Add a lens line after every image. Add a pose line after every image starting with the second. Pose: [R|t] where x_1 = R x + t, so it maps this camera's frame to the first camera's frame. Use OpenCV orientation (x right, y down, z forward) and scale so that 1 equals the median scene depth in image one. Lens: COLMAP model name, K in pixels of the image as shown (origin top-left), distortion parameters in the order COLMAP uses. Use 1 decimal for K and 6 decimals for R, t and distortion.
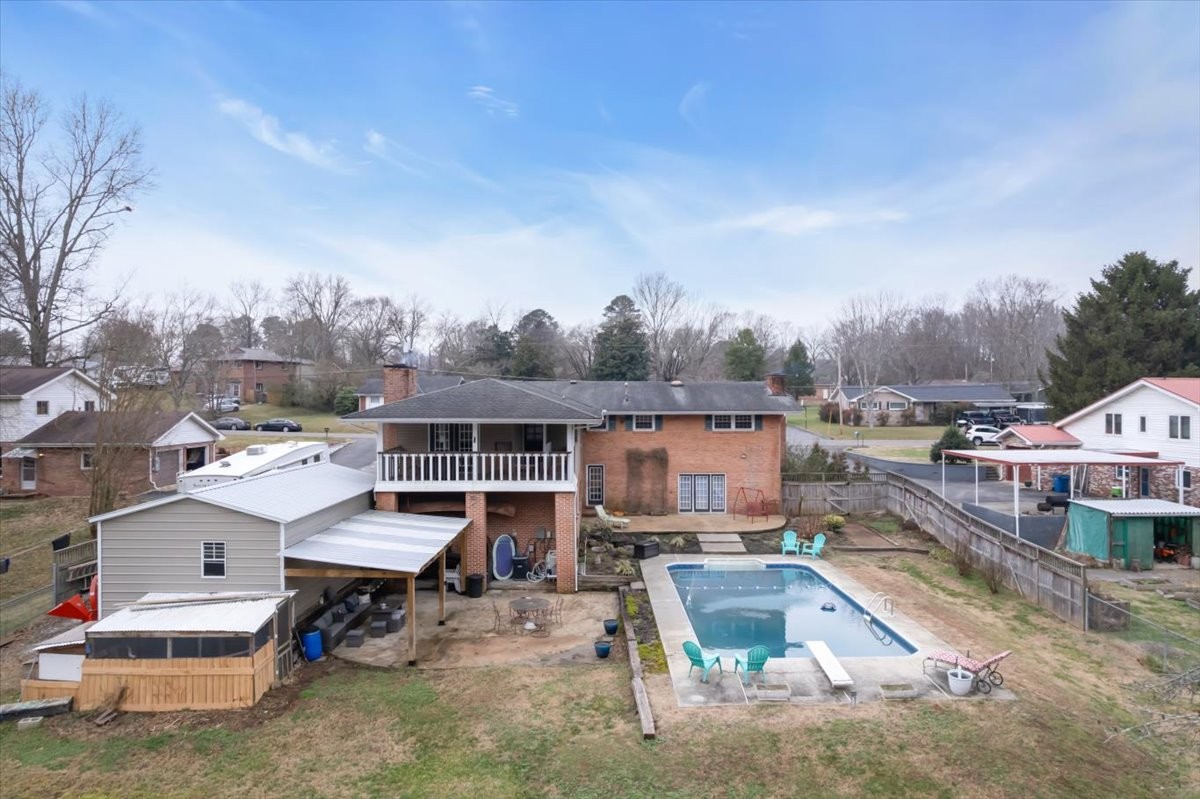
lens RADIAL K [[621.7, 0, 596.9], [0, 621.7, 404.7], [0, 0, 1]] dist [-0.011968, 0.000172]
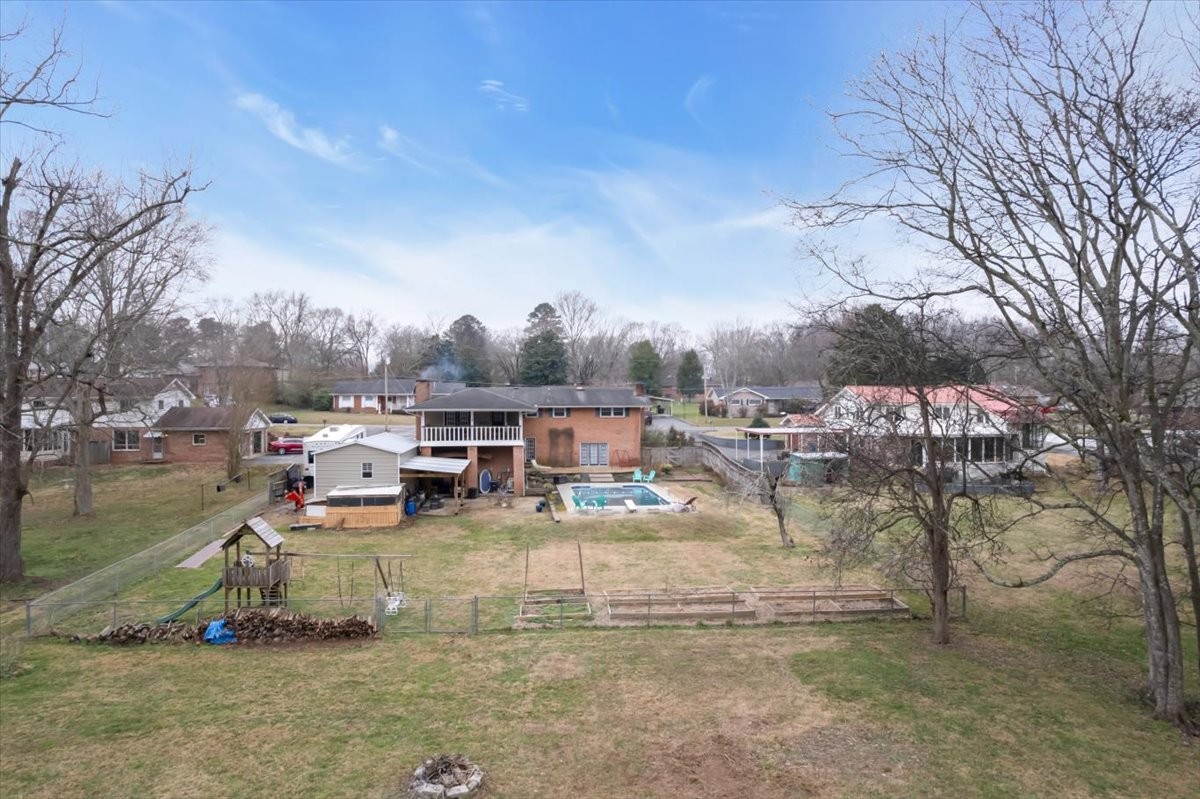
lens RADIAL K [[621.7, 0, 598.0], [0, 621.7, 403.2], [0, 0, 1]] dist [-0.011968, 0.000172]
pose [[0.991941, -0.002612, 0.126676, -0.033457], [0.002373, 0.999995, 0.002040, 0.000685], [-0.126681, -0.001723, 0.991942, -0.672434]]
